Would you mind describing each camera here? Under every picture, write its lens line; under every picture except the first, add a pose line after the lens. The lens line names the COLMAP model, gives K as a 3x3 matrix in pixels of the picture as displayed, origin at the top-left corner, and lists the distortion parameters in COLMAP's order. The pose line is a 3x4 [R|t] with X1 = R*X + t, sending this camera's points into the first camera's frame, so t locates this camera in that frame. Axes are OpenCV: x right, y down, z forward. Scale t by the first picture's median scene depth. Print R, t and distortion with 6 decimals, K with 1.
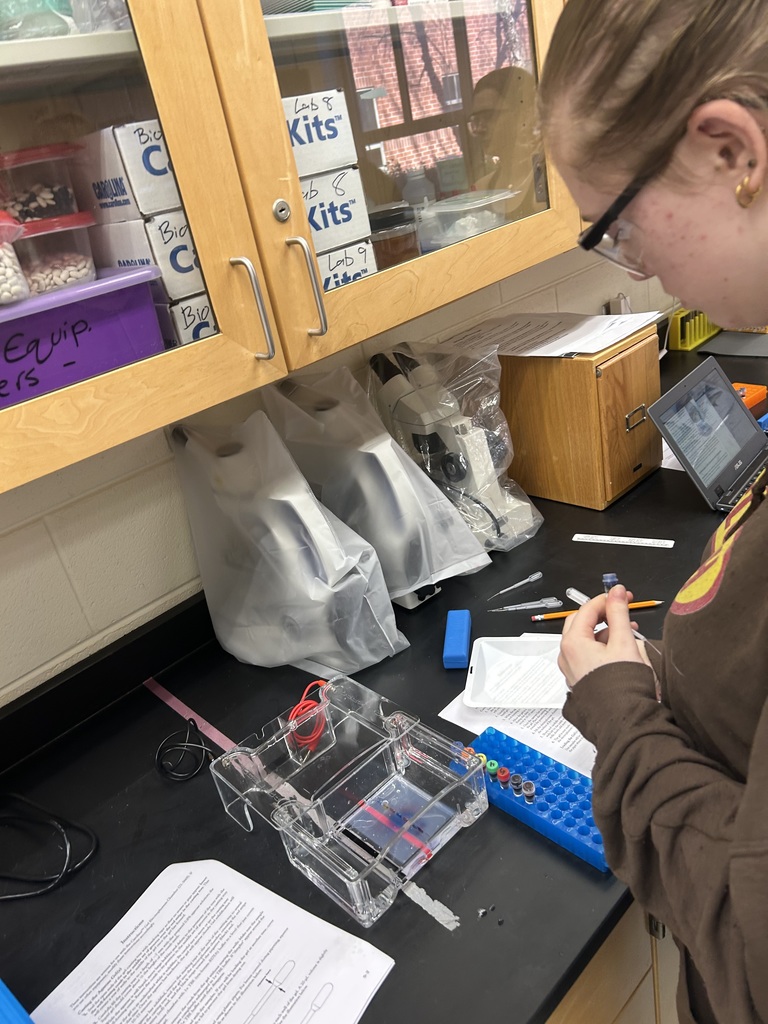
lens RADIAL K [[761.7, 0, 384.0], [0, 761.7, 512.0], [0, 0, 1]] dist [-0.037747, 0.004521]
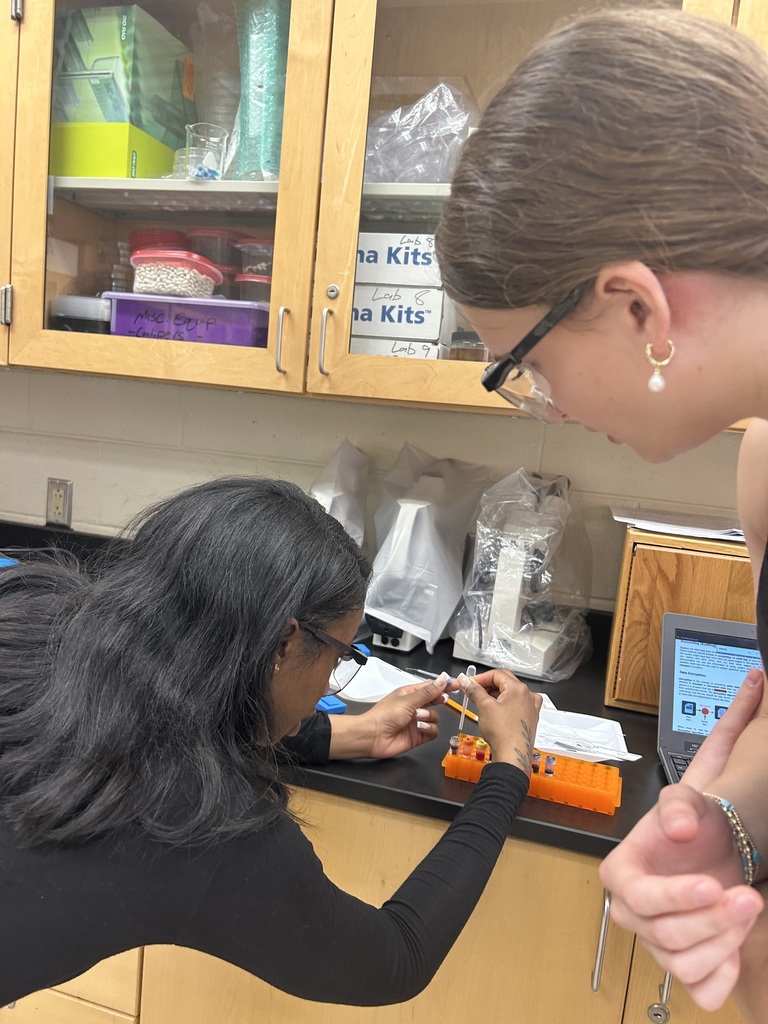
lens RADIAL K [[793.6, 0, 384.0], [0, 793.6, 512.0], [0, 0, 1]] dist [0.003210, -0.000407]
pose [[0.472808, 0.342759, -0.811769, 1.261436], [-0.547076, 0.836372, 0.034508, -0.122034], [0.690768, 0.427783, 0.582958, 0.286159]]
